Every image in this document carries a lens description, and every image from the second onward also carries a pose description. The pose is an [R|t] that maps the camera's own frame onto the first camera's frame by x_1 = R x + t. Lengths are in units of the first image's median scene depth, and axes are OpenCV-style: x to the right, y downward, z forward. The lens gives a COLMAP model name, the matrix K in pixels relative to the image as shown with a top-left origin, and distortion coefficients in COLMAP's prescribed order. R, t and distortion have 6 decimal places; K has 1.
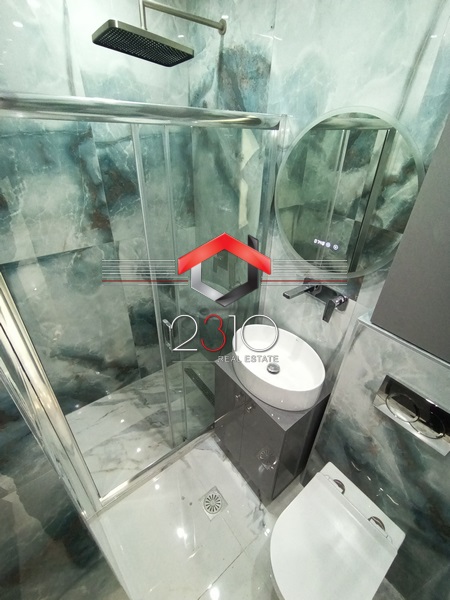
lens RADIAL K [[274.8, 0, 225.2], [0, 274.8, 297.1], [0, 0, 1]] dist [-0.006239, 0.004982]
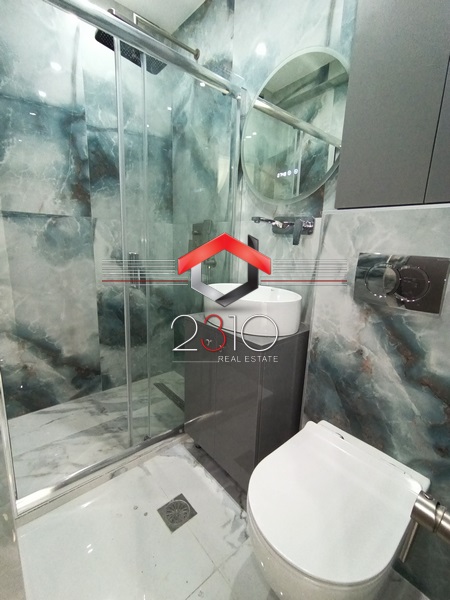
lens RADIAL K [[274.8, 0, 225.6], [0, 274.8, 300.3], [0, 0, 1]] dist [-0.006239, 0.004982]
pose [[0.998653, 0.000024, 0.051886, 0.046556], [0.017796, 0.939183, -0.342955, 0.469893], [-0.048738, 0.343416, 0.937918, 0.116538]]
